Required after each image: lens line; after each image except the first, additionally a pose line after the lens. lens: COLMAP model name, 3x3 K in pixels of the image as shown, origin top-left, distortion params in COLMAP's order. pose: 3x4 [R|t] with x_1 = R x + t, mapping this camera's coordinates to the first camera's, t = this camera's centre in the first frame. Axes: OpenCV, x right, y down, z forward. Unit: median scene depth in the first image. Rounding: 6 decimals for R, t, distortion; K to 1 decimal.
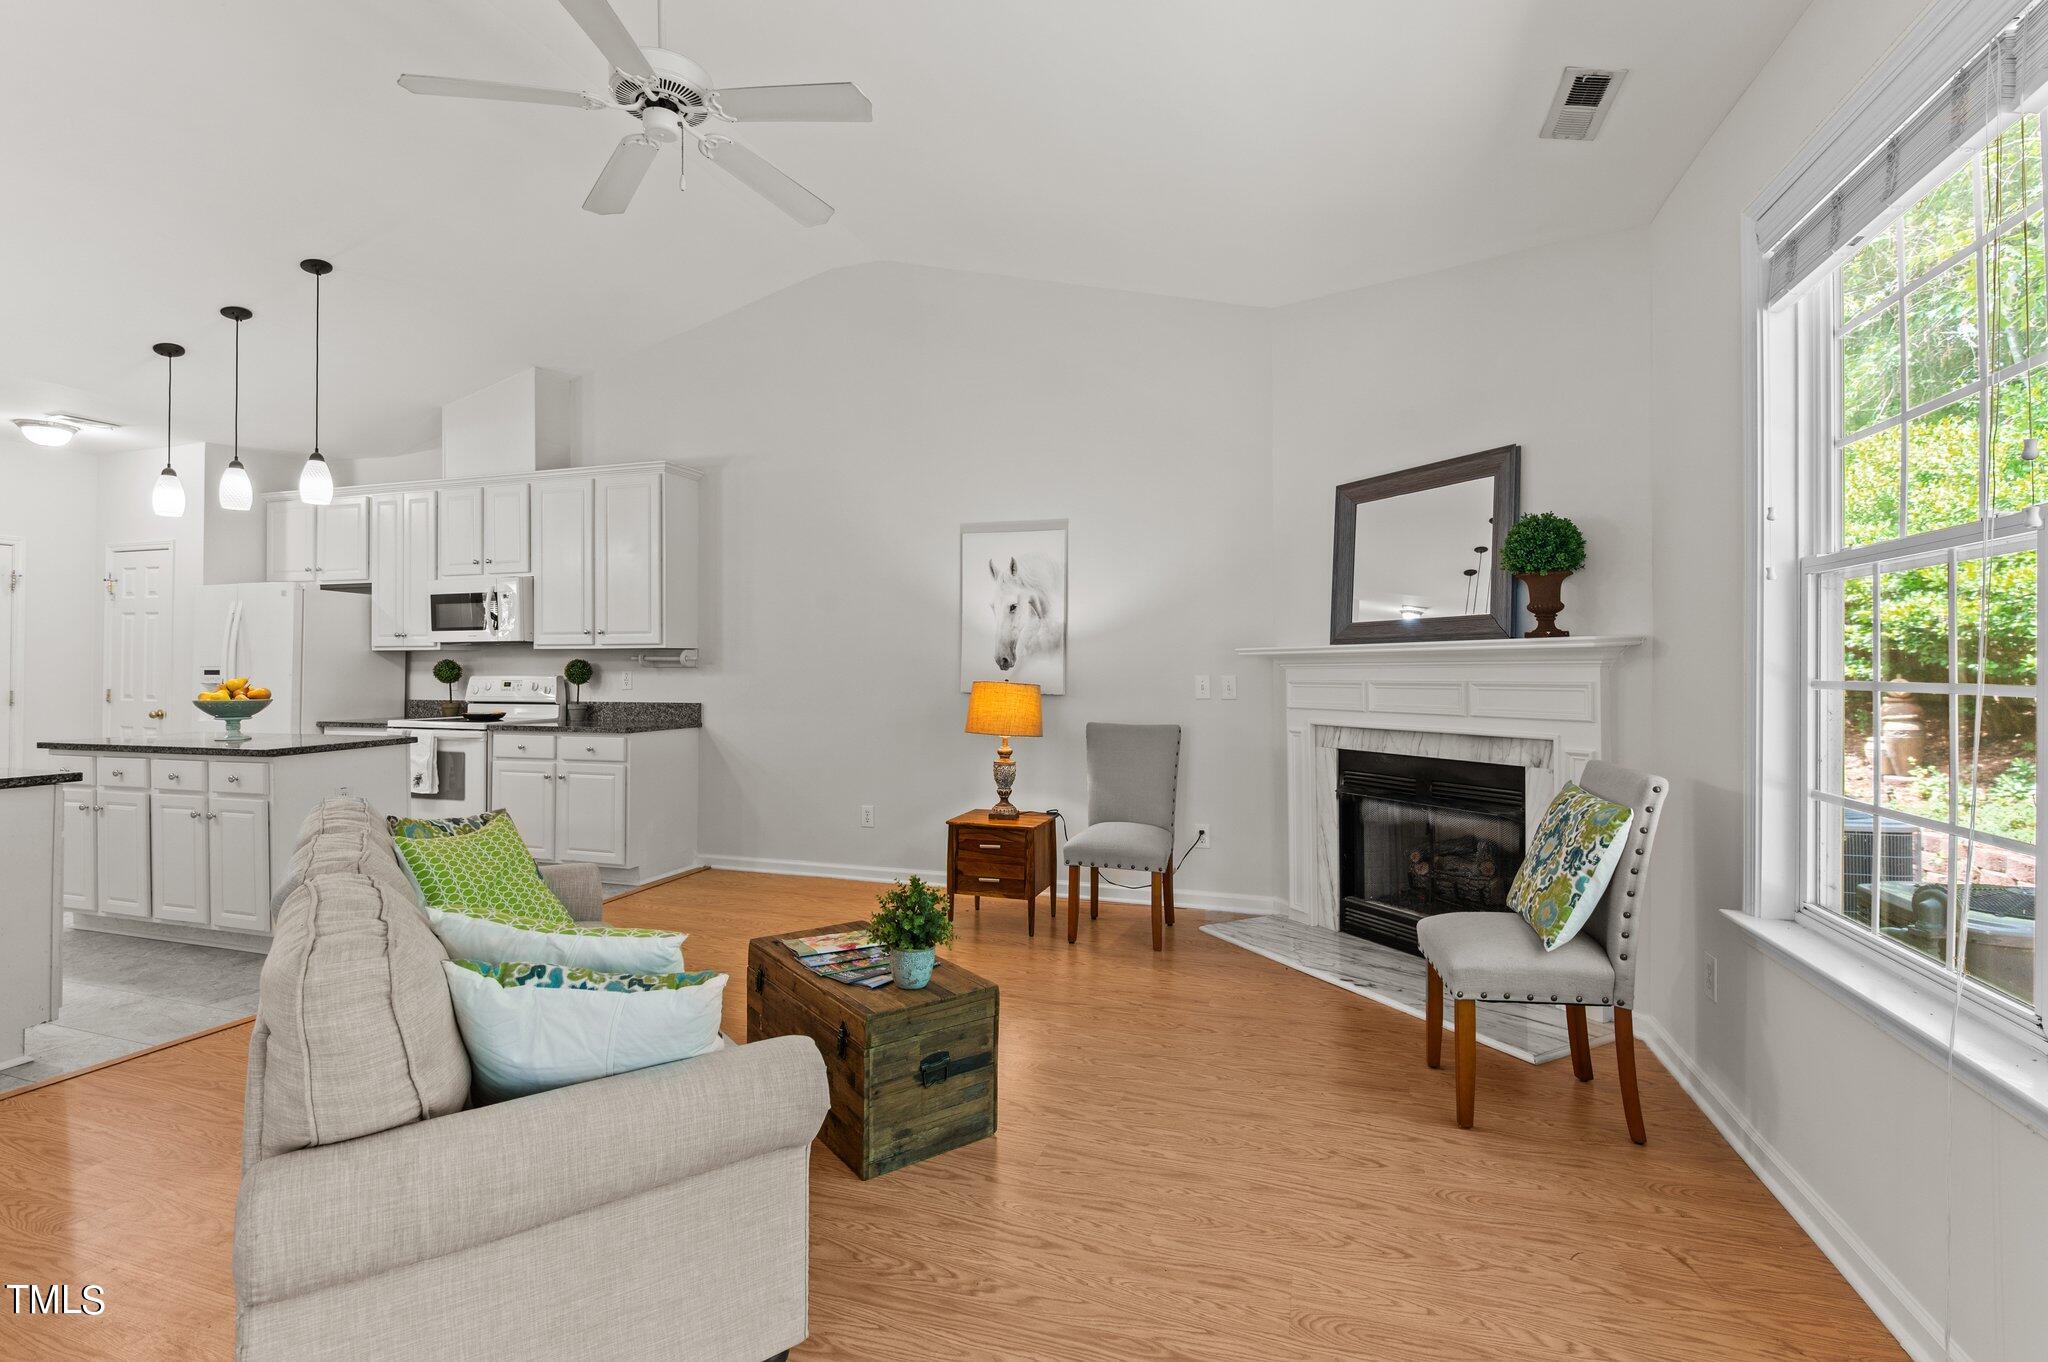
lens RADIAL K [[936.1, 0, 1015.7], [0, 936.1, 659.7], [0, 0, 1]] dist [0.002538, -0.000038]
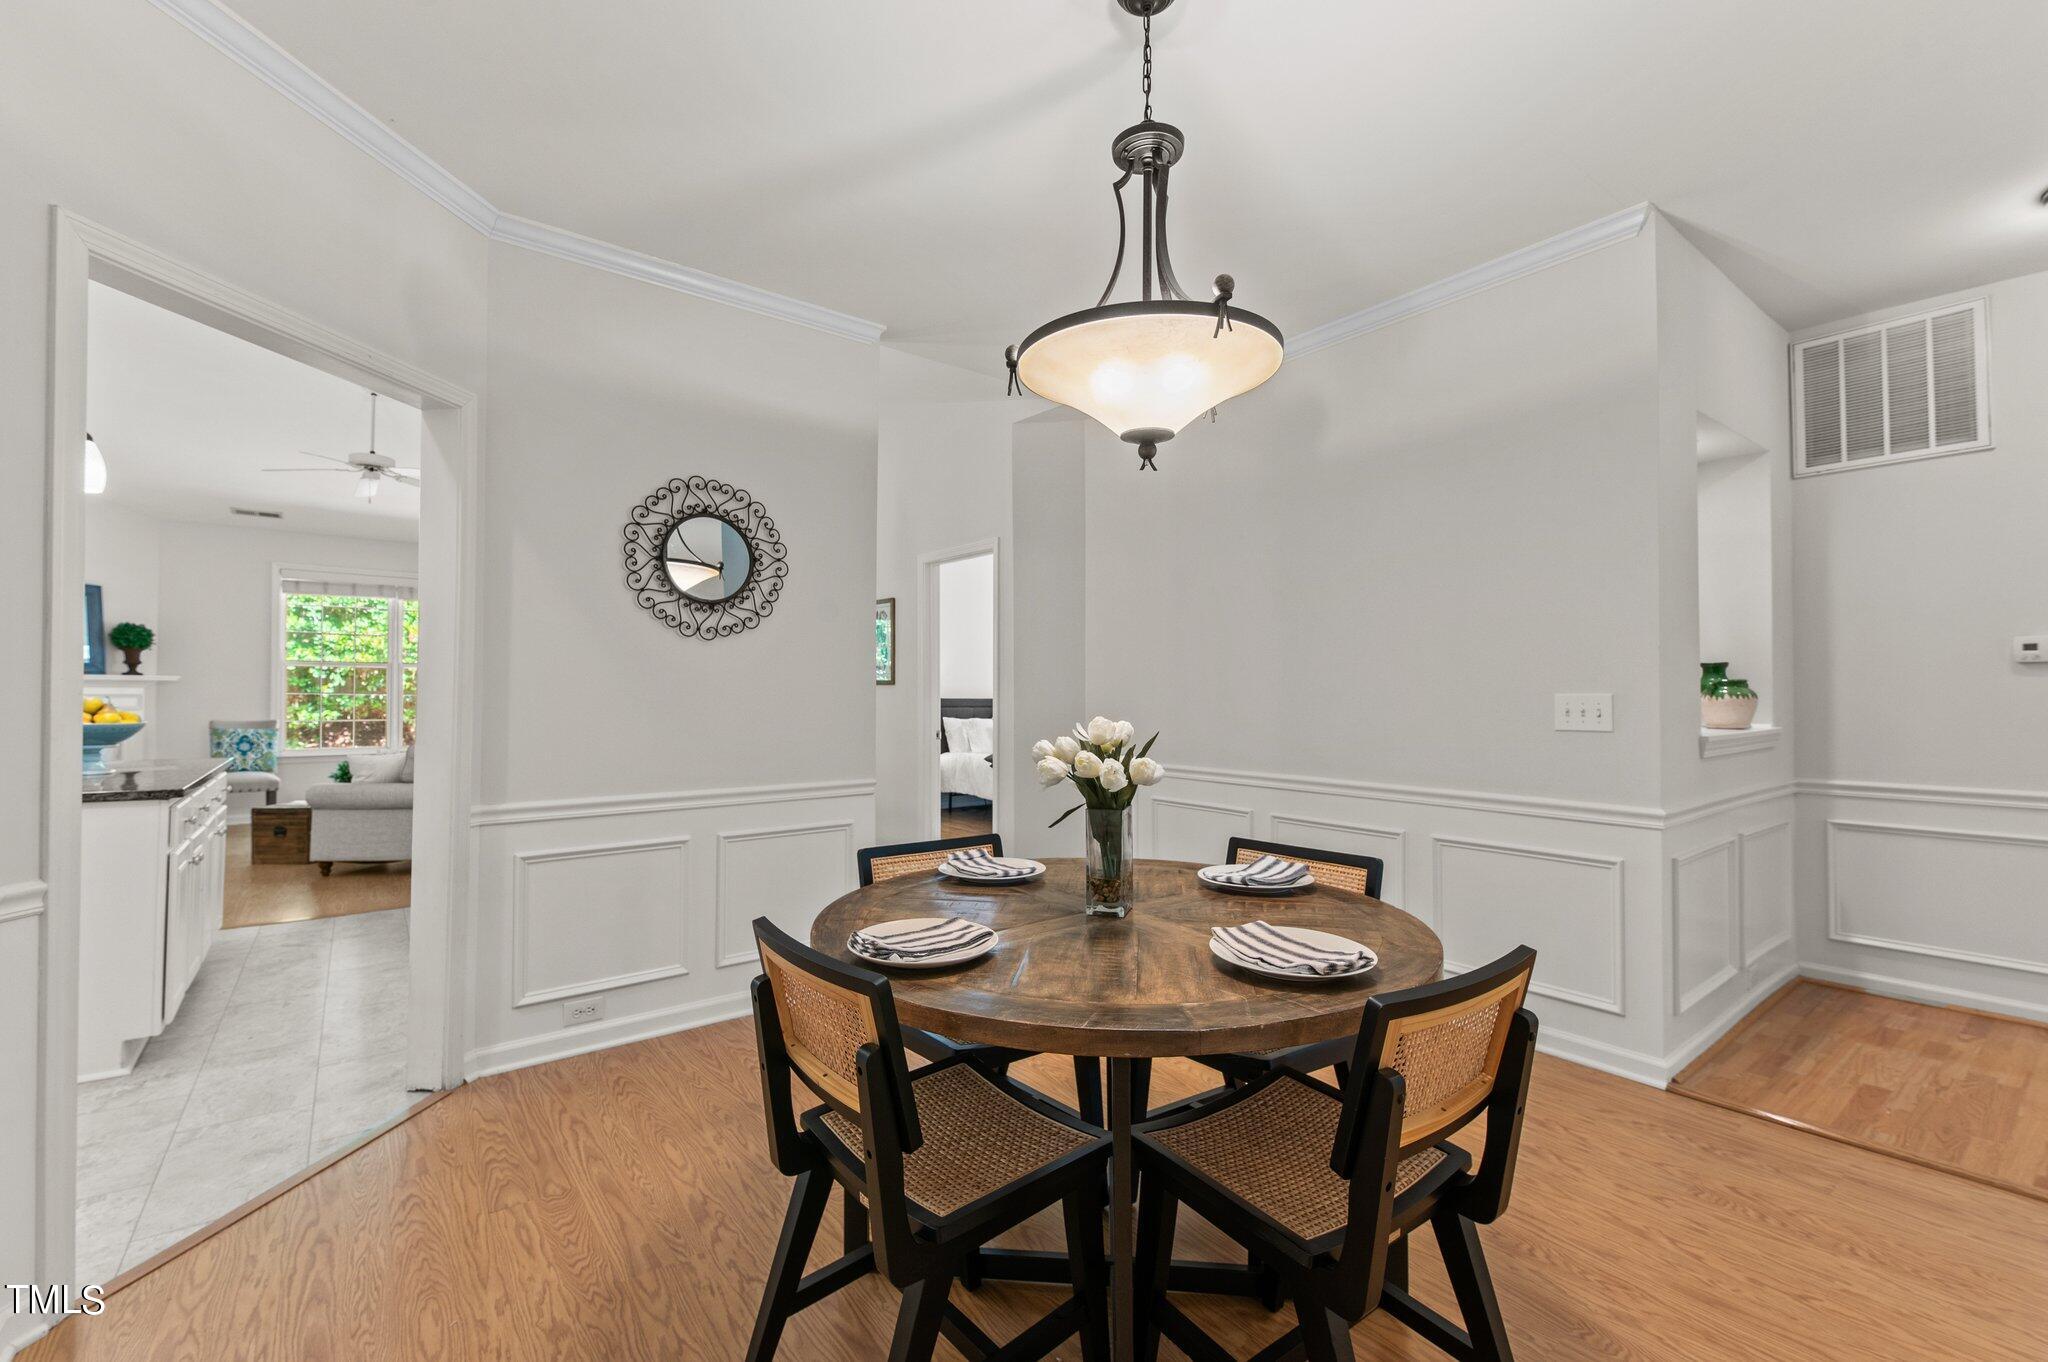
lens RADIAL K [[867.7, 0, 1010.7], [0, 867.7, 682.5], [0, 0, 1]] dist [0.011430, -0.008044]
pose [[-0.826303, 0.009410, 0.563147, -1.978158], [-0.004598, 0.999714, -0.023451, 0.028844], [-0.563207, -0.021967, -0.826024, 1.235562]]
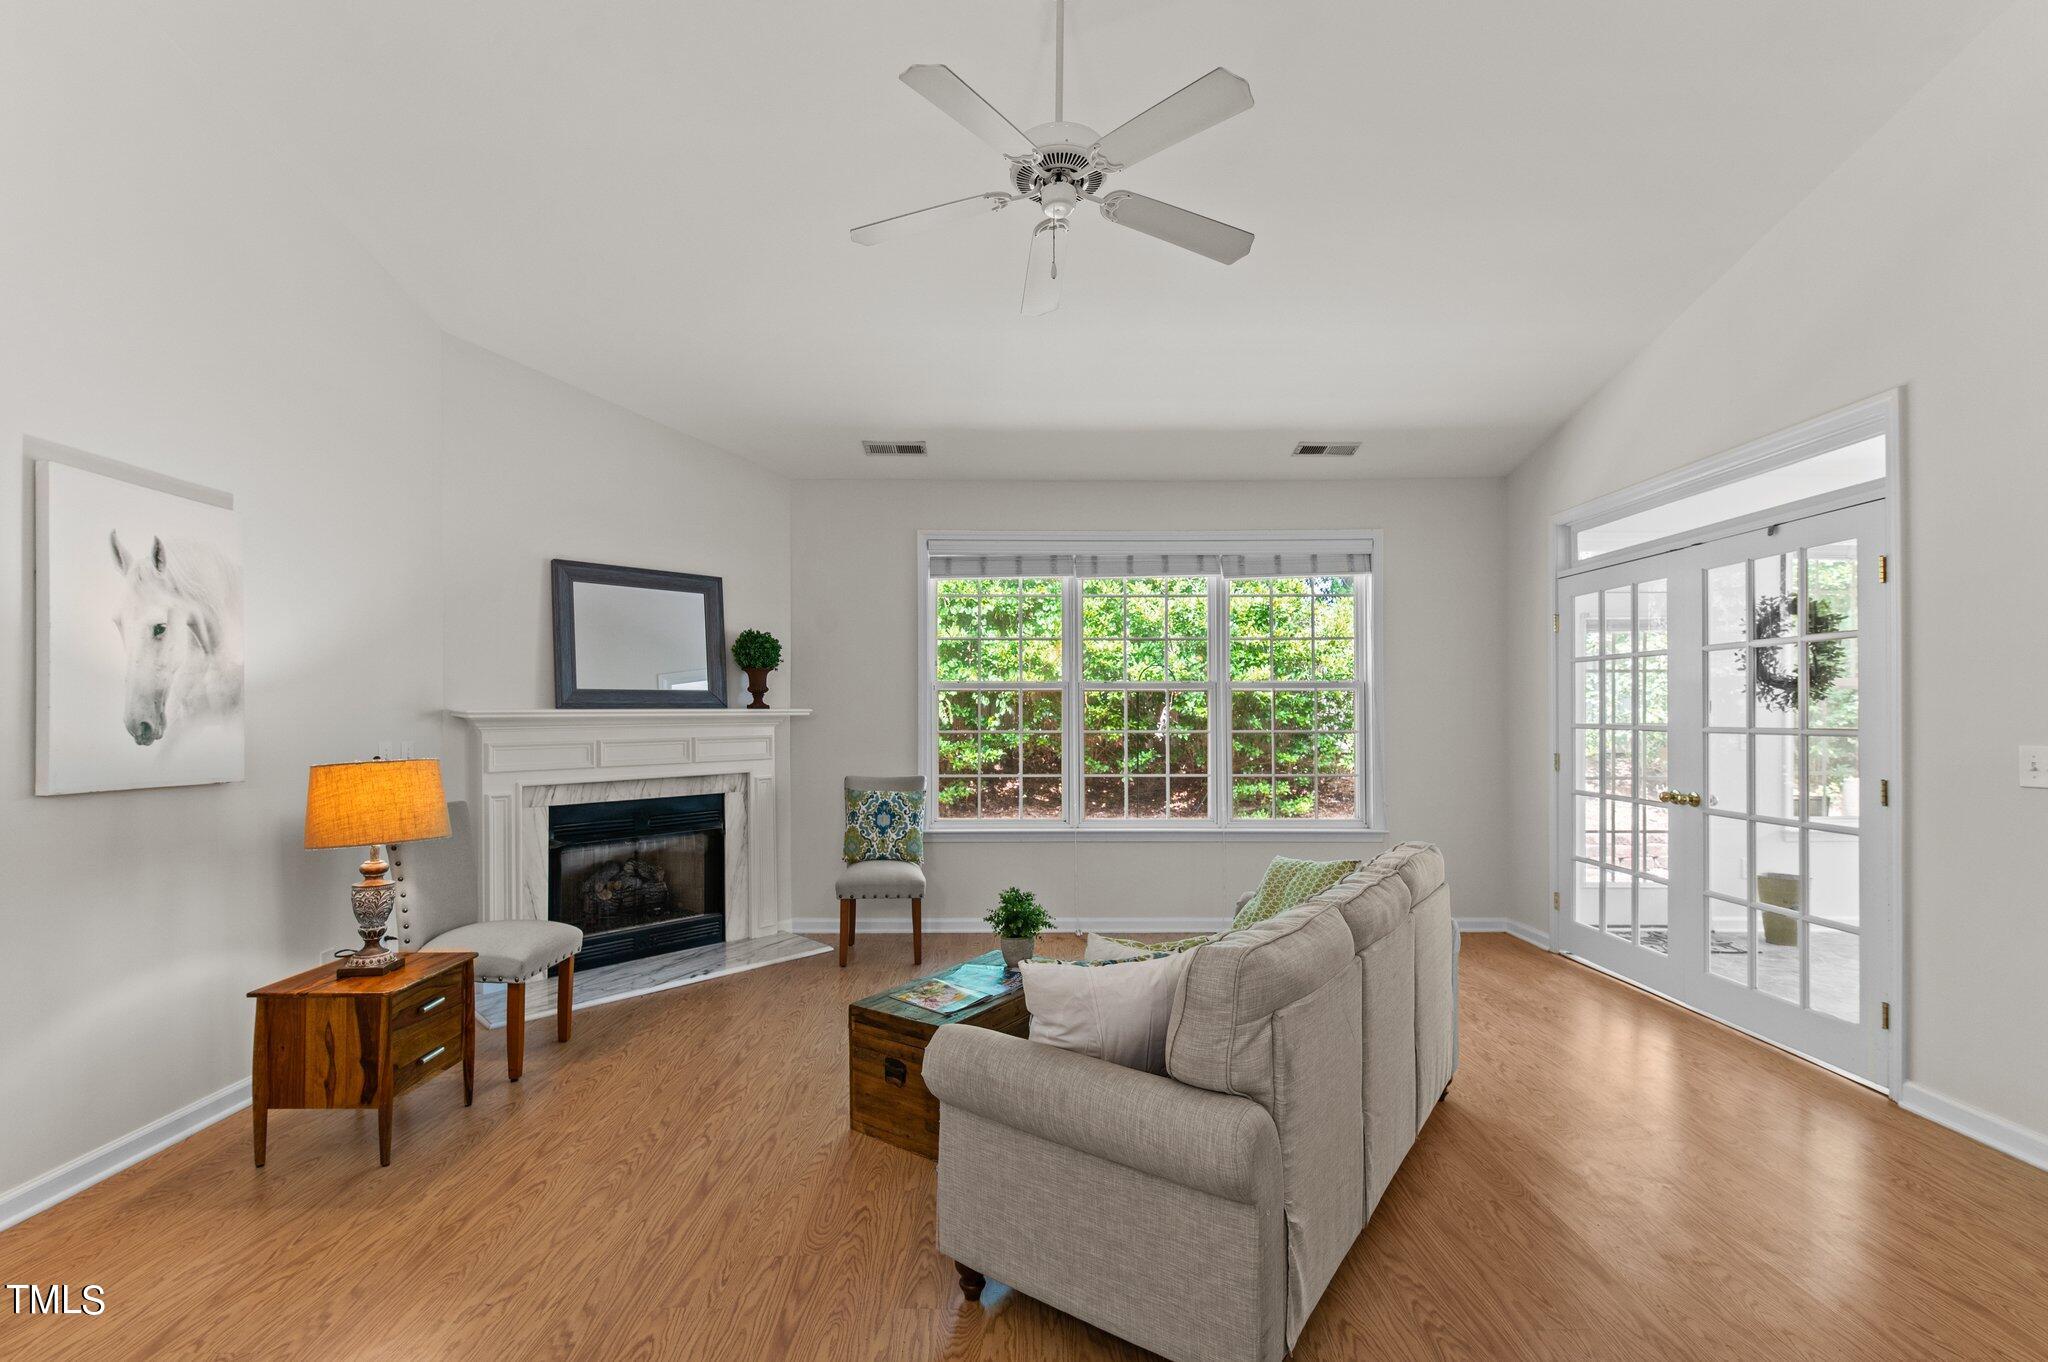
lens RADIAL K [[883.9, 0, 1016.4], [0, 883.9, 719.2], [0, 0, 1]] dist [0.014190, -0.008856]
pose [[-0.322066, -0.004910, 0.946704, -0.794607], [-0.005696, 0.999979, 0.003249, -0.009797], [-0.946700, -0.004346, -0.322087, 0.843234]]
